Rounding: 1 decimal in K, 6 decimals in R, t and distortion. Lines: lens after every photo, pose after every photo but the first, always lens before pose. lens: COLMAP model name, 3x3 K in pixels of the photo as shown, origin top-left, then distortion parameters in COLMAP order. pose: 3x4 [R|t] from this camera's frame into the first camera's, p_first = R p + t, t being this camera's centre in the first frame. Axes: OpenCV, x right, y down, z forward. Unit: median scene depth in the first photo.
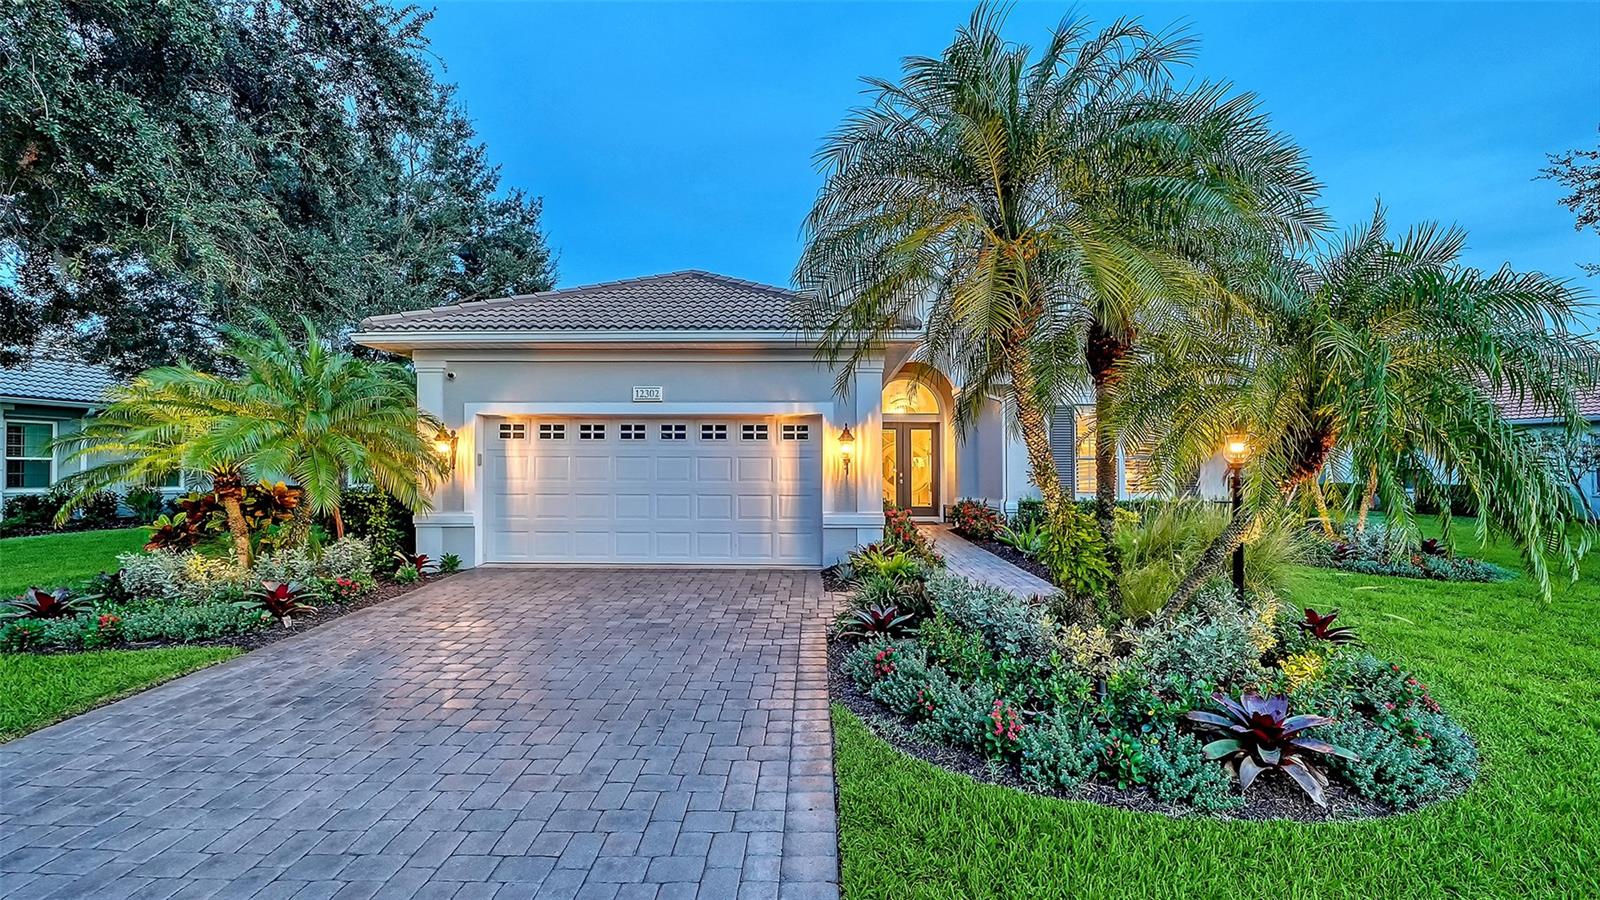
lens RADIAL K [[619.9, 0, 799.5], [0, 619.9, 446.9], [0, 0, 1]] dist [-0.000143, 0.000043]
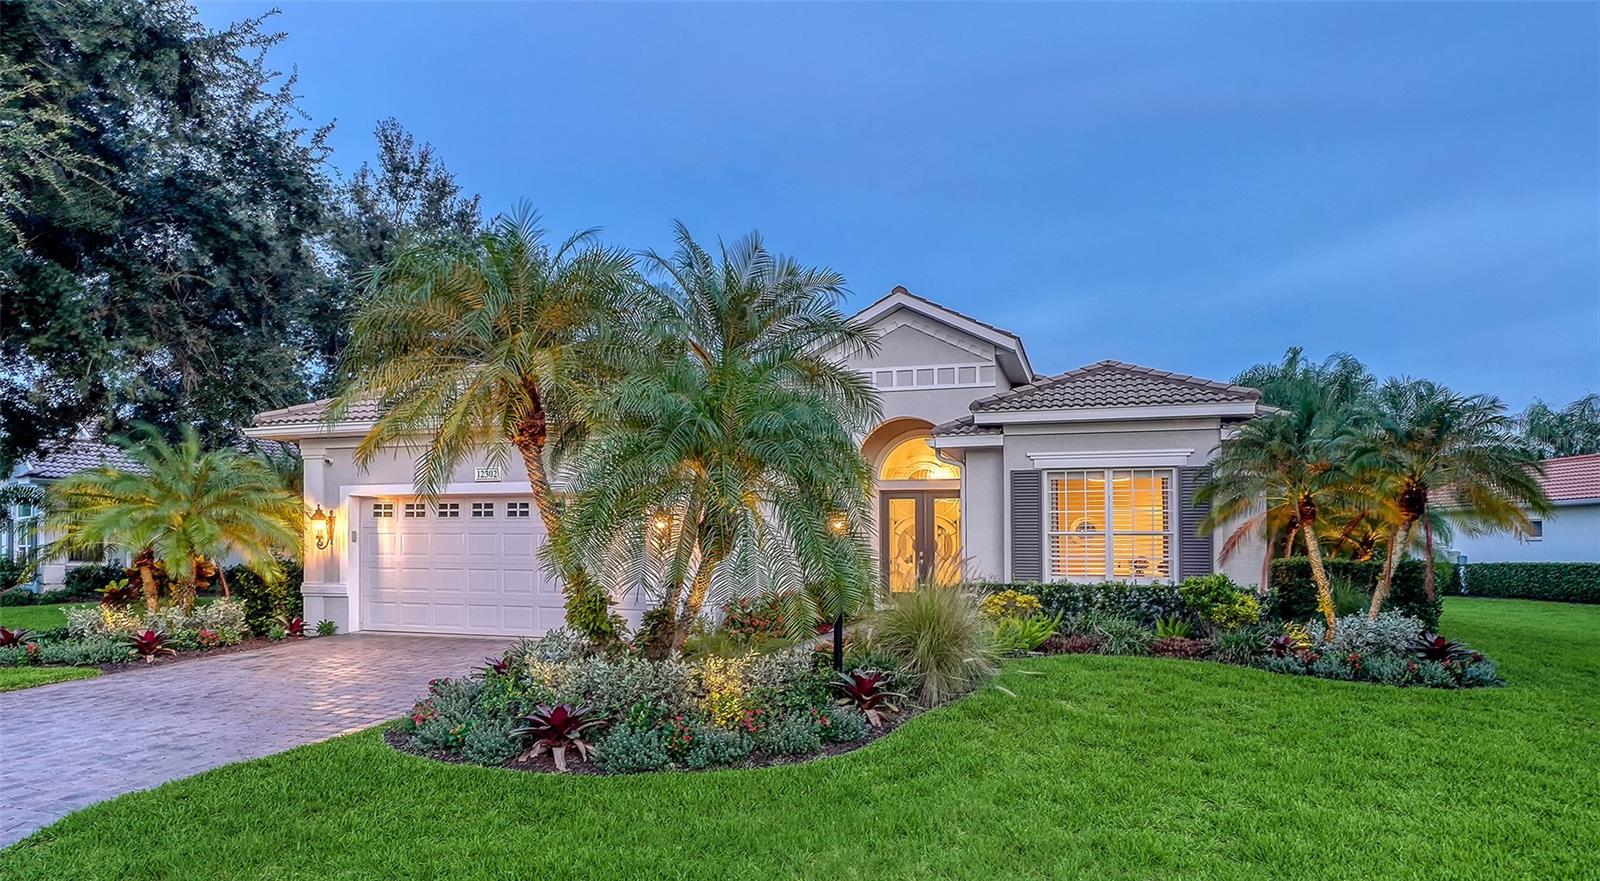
lens RADIAL K [[845.8, 0, 820.0], [0, 845.8, 545.8], [0, 0, 1]] dist [0.003102, 0.000012]
pose [[0.966516, -0.000862, -0.256605, 0.686079], [0.008451, 0.999559, 0.028475, 0.001201], [0.256467, -0.029690, 0.966097, -0.253060]]
